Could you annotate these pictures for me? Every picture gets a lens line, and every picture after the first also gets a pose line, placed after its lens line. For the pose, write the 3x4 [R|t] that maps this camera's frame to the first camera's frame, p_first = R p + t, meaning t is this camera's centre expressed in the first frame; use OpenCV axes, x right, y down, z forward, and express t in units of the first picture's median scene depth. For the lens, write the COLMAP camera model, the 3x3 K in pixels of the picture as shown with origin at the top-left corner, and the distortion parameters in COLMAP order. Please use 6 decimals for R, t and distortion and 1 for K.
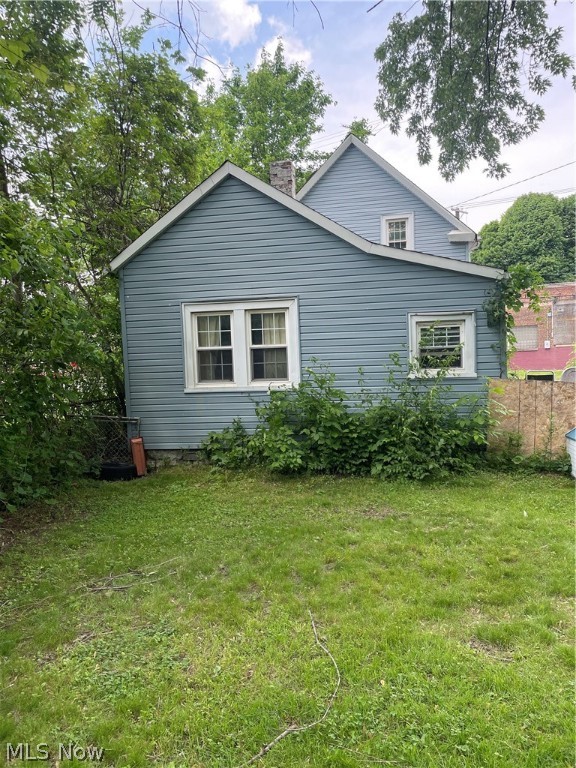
lens RADIAL K [[581.6, 0, 290.3], [0, 581.6, 385.3], [0, 0, 1]] dist [0.079334, -0.116574]
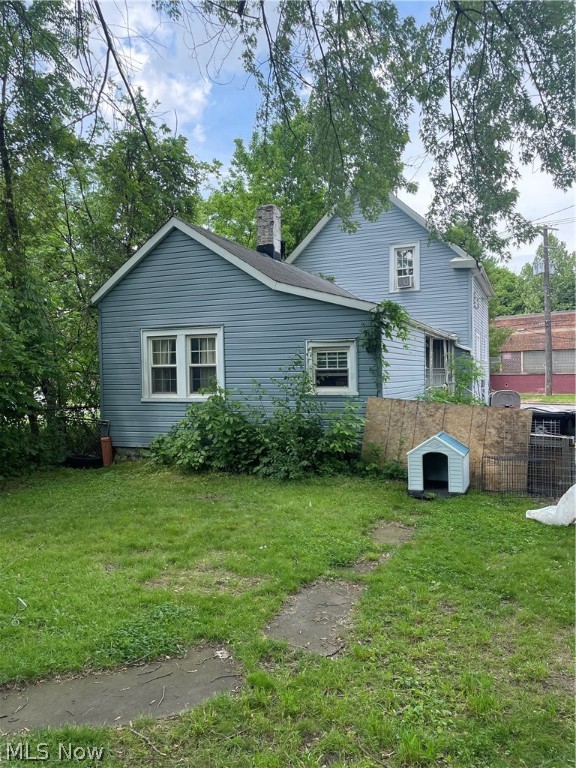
lens RADIAL K [[581.6, 0, 286.2], [0, 581.6, 383.1], [0, 0, 1]] dist [0.079334, -0.116574]
pose [[0.976516, 0.025111, -0.213976, 0.390257], [-0.031913, 0.999087, -0.028395, -0.001057], [0.213067, 0.034557, 0.976426, -0.146672]]
